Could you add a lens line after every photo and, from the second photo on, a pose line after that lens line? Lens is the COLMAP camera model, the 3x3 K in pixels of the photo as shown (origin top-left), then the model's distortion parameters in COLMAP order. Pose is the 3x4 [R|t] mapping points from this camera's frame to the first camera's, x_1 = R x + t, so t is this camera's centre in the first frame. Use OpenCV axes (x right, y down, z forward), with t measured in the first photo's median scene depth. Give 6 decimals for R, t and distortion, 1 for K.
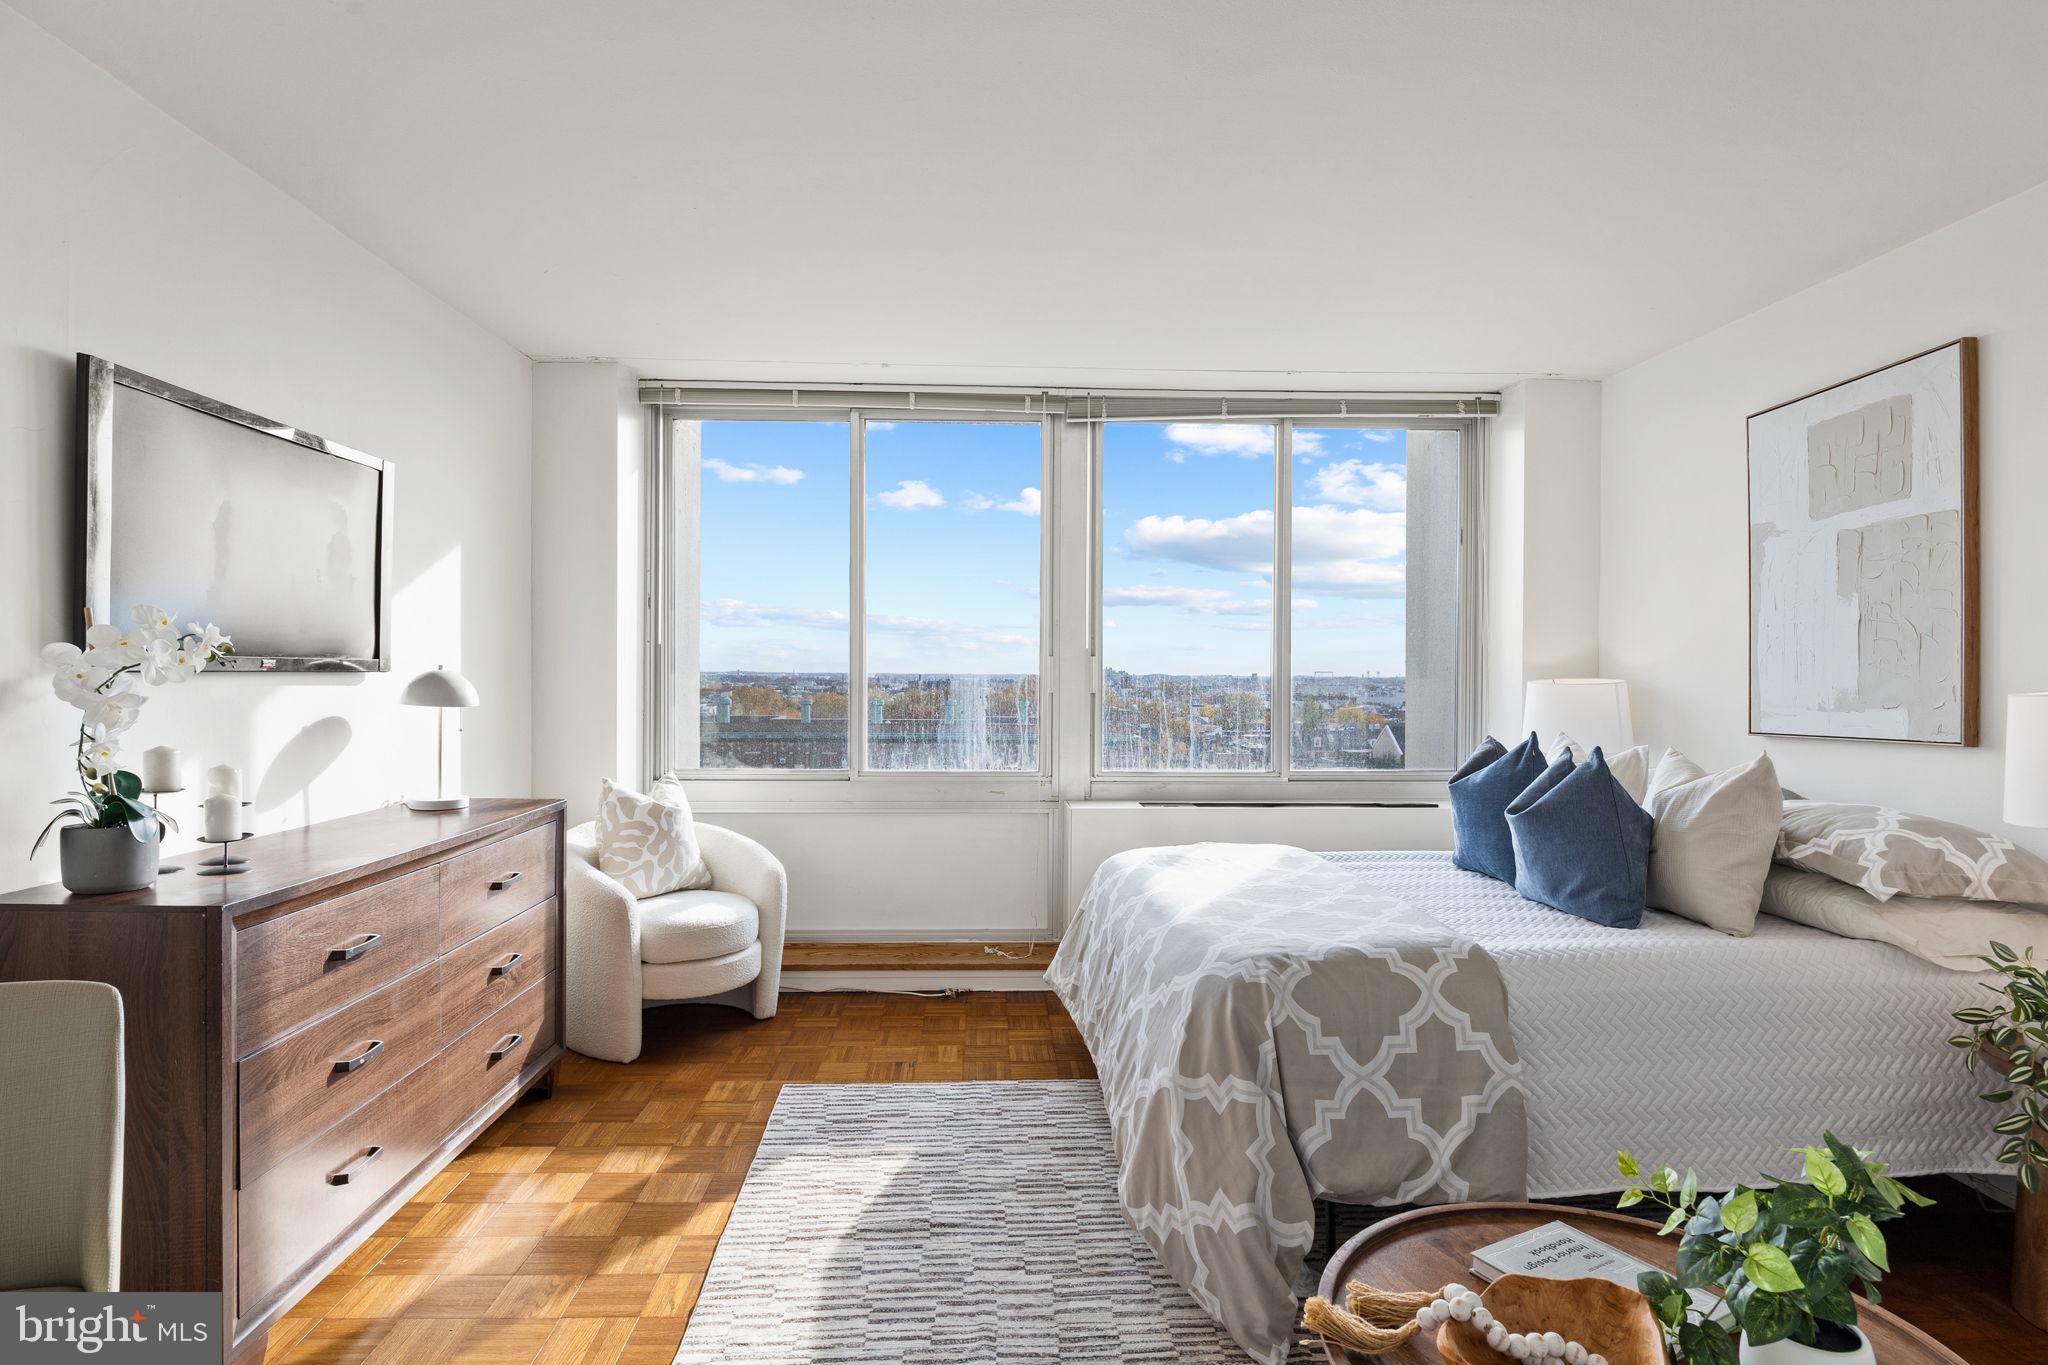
lens RADIAL K [[1075.7, 0, 1018.0], [0, 1075.7, 686.2], [0, 0, 1]] dist [-0.014970, 0.000784]
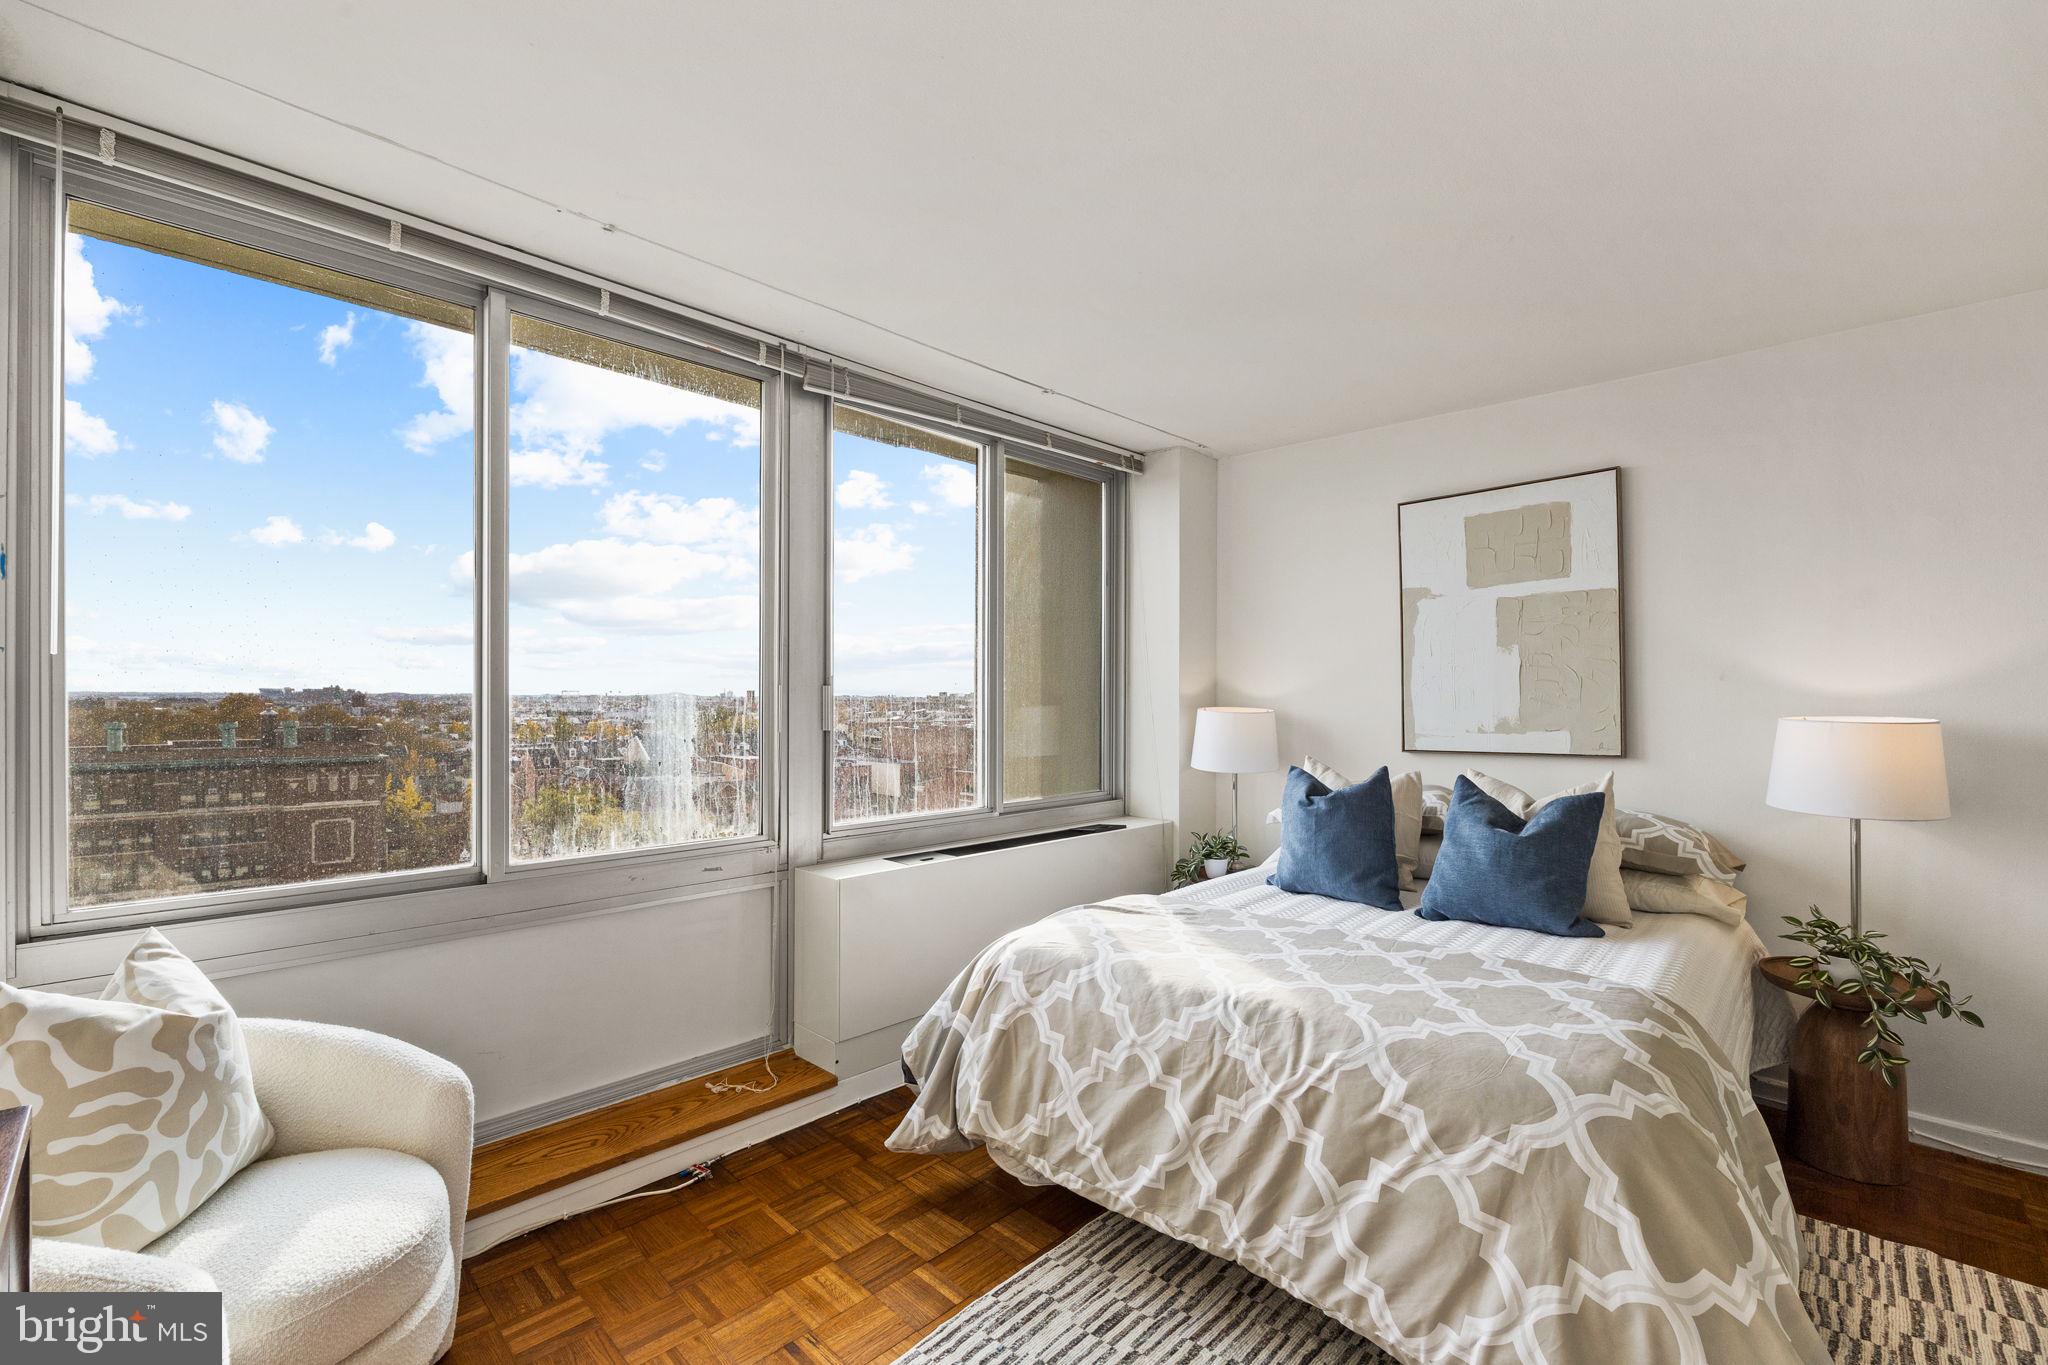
lens RADIAL K [[868.3, 0, 1025.8], [0, 868.3, 697.3], [0, 0, 1]] dist [-0.013045, 0.000752]
pose [[0.727067, -0.004011, 0.686555, -0.389157], [0.008200, 0.999962, -0.002842, -0.022614], [-0.686518, 0.007696, 0.727072, 0.601929]]
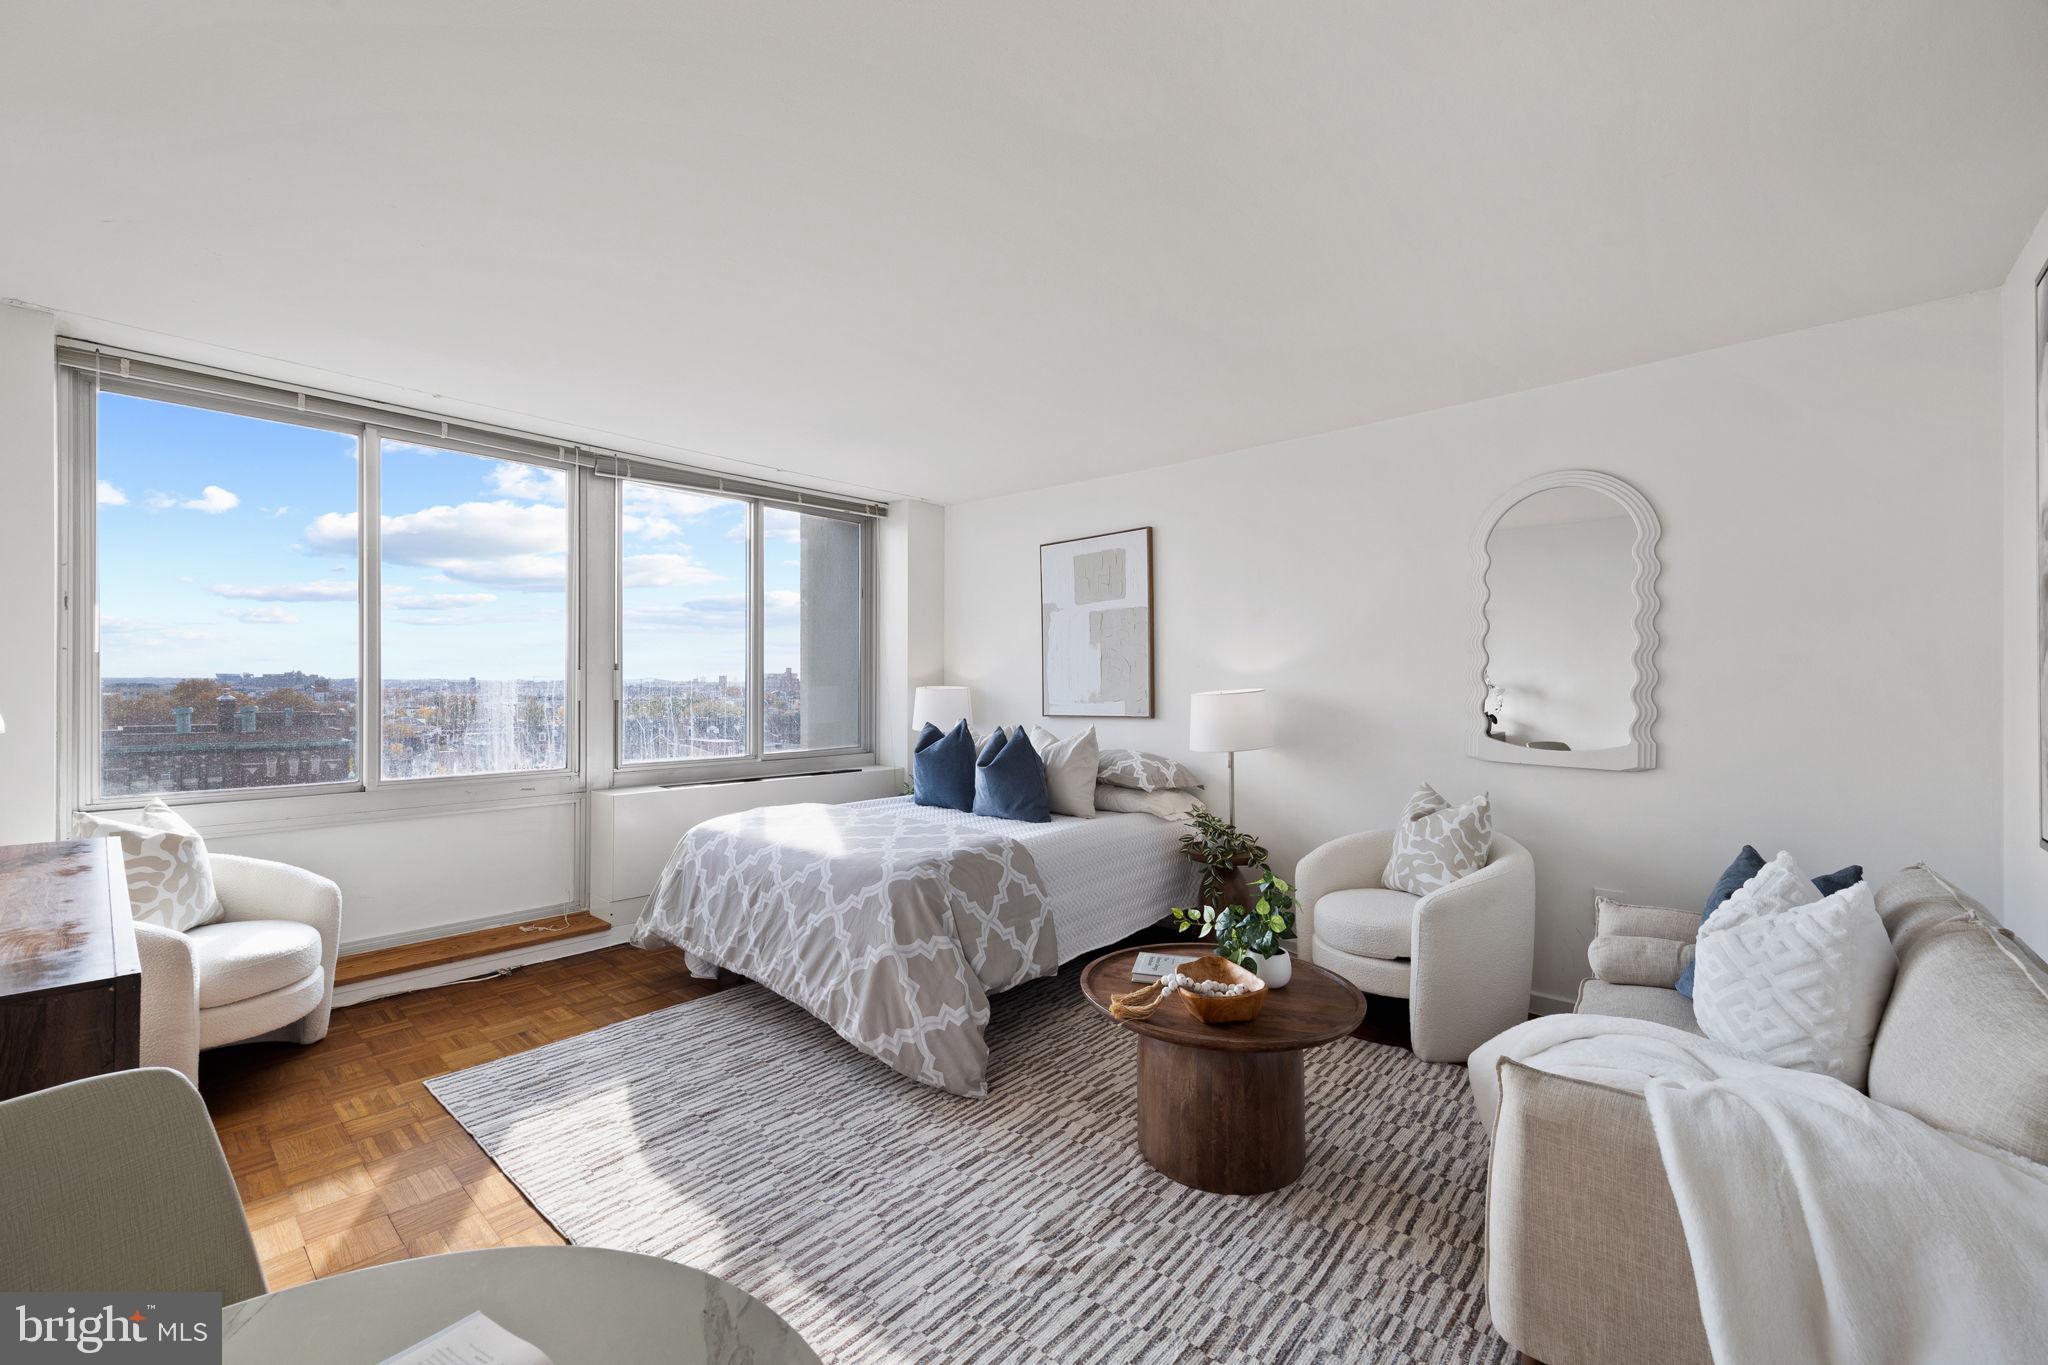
lens RADIAL K [[832.0, 0, 1024.0], [0, 832.0, 682.5], [0, 0, 1]] dist [0.000819, 0.000115]
pose [[0.698677, -0.003565, 0.715429, -0.404934], [0.008092, 0.999963, -0.002920, -0.010548], [-0.715392, 0.007829, 0.698680, 0.013074]]
